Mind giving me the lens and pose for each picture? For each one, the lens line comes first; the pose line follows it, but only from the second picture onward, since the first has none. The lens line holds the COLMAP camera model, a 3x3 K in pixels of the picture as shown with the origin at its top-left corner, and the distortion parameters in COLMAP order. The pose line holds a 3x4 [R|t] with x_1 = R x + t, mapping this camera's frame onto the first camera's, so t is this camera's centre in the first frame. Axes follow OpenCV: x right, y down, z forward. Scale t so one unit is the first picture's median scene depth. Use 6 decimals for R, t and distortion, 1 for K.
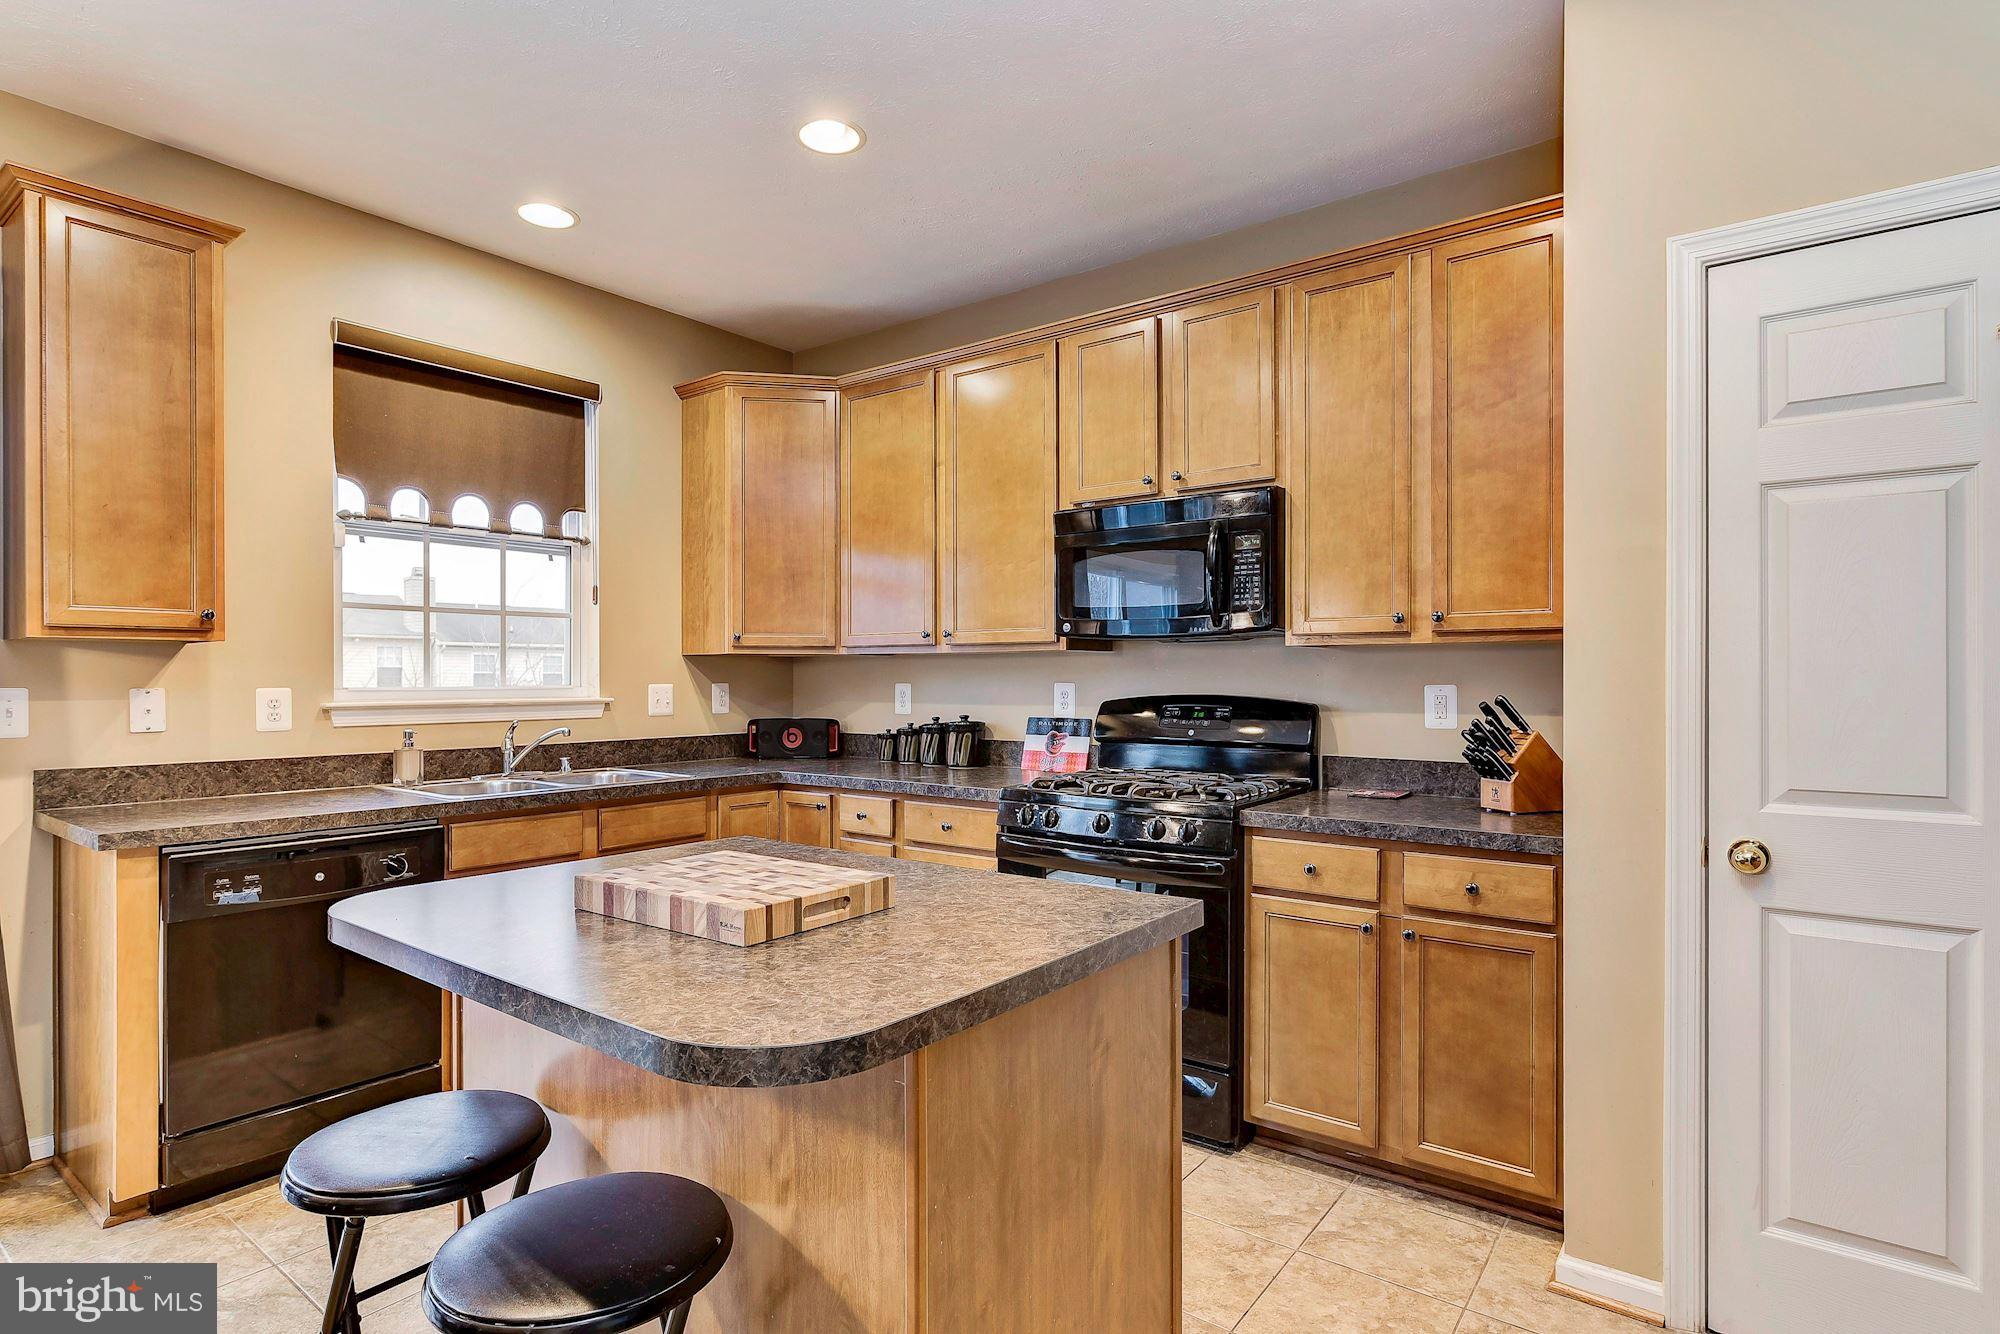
lens RADIAL K [[1020.7, 0, 1006.9], [0, 1020.7, 669.9], [0, 0, 1]] dist [-0.001898, 0.000583]
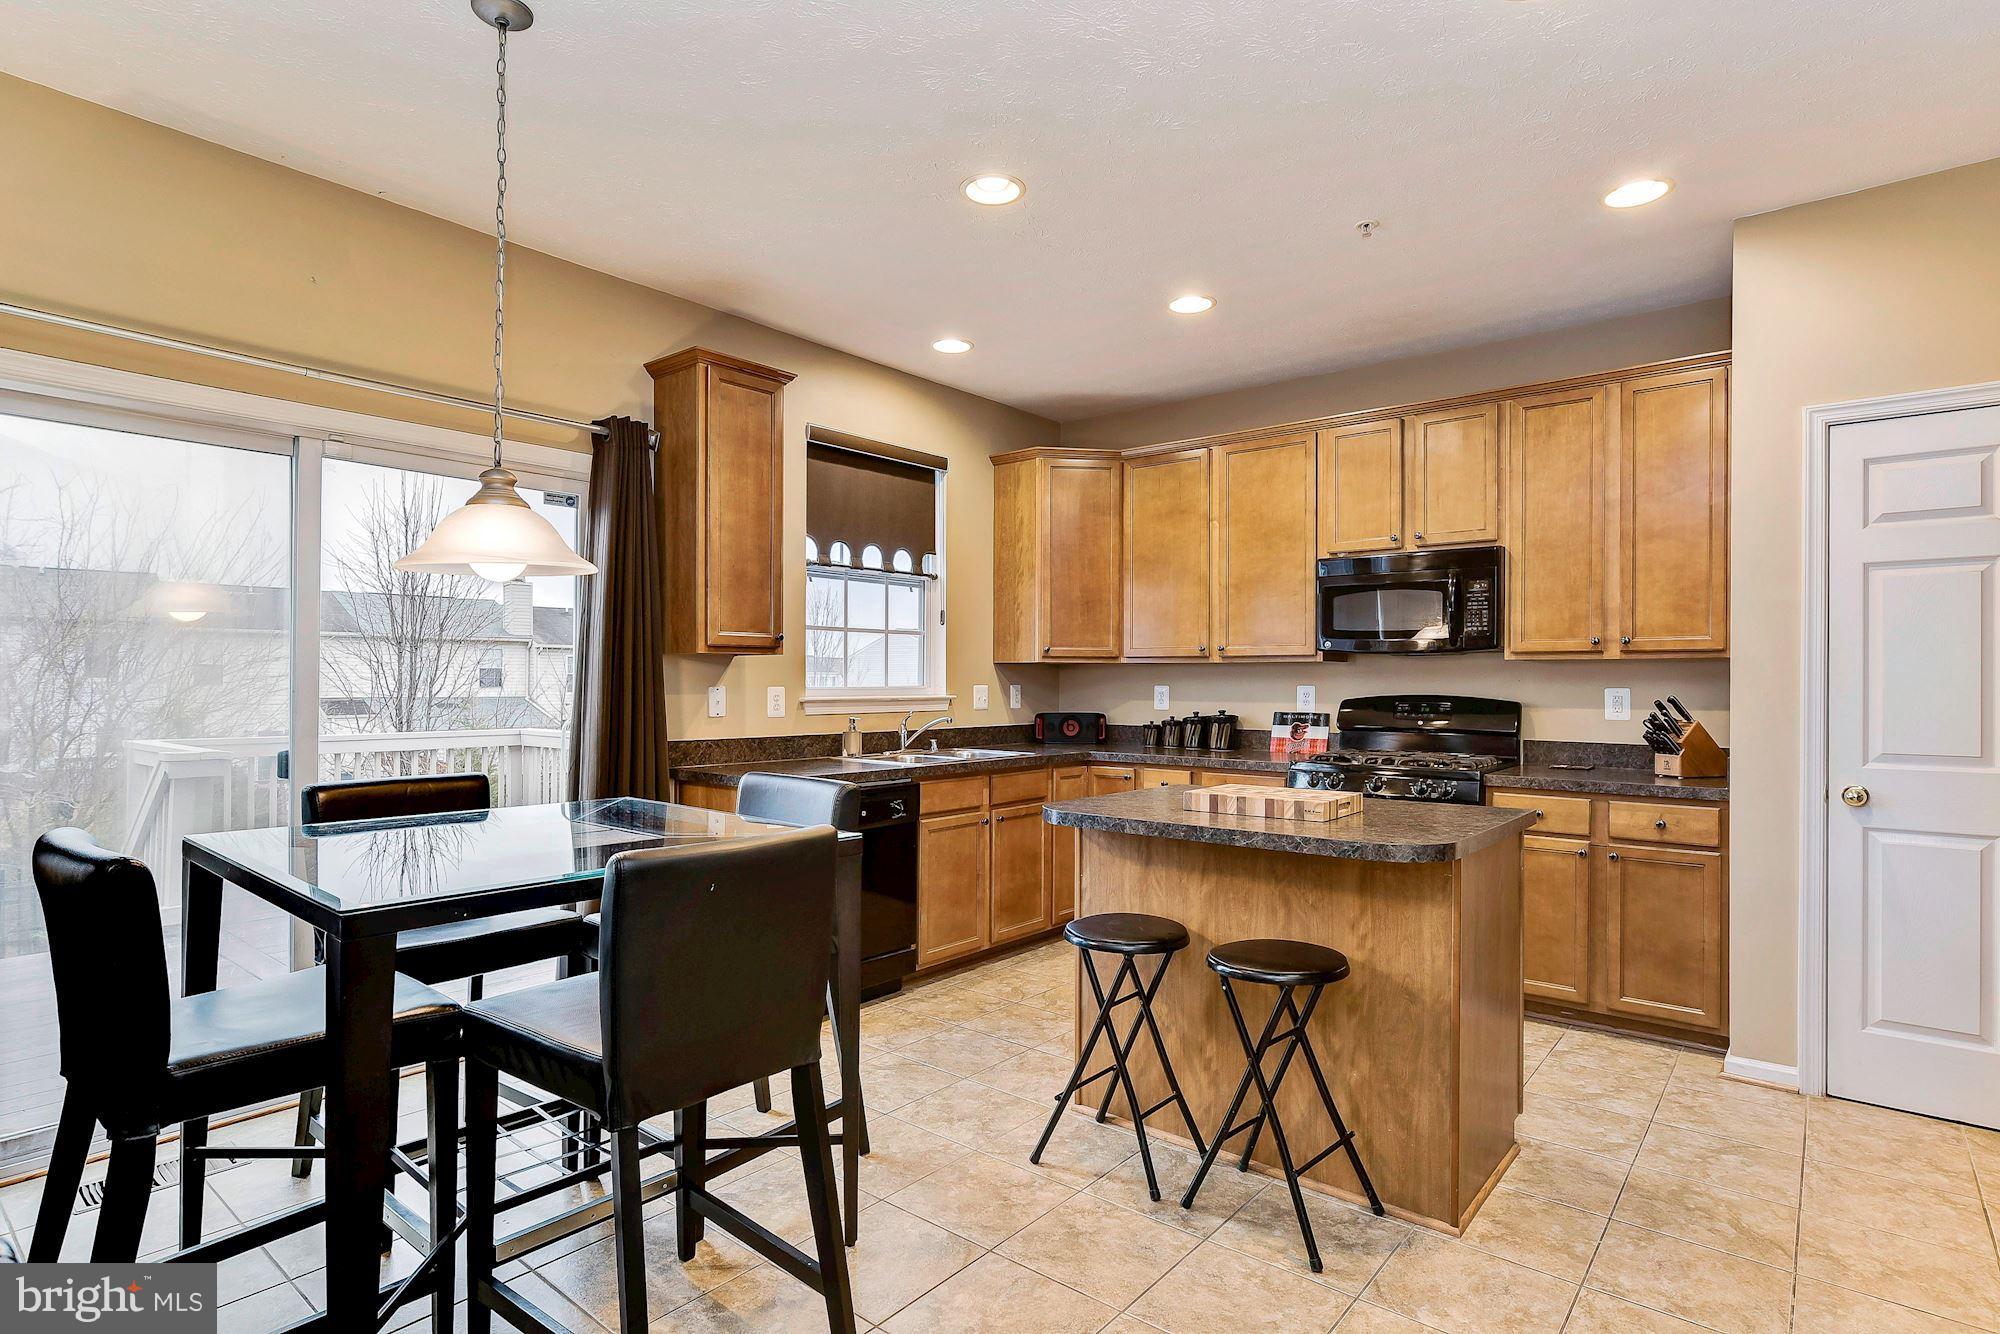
lens RADIAL K [[1039.4, 0, 1006.5], [0, 1039.4, 672.7], [0, 0, 1]] dist [0.002520, 0.001240]
pose [[0.999302, 0.003865, -0.037158, -0.349842], [-0.003859, 0.999993, 0.000244, -0.003712], [0.037159, -0.000101, 0.999309, -0.439772]]
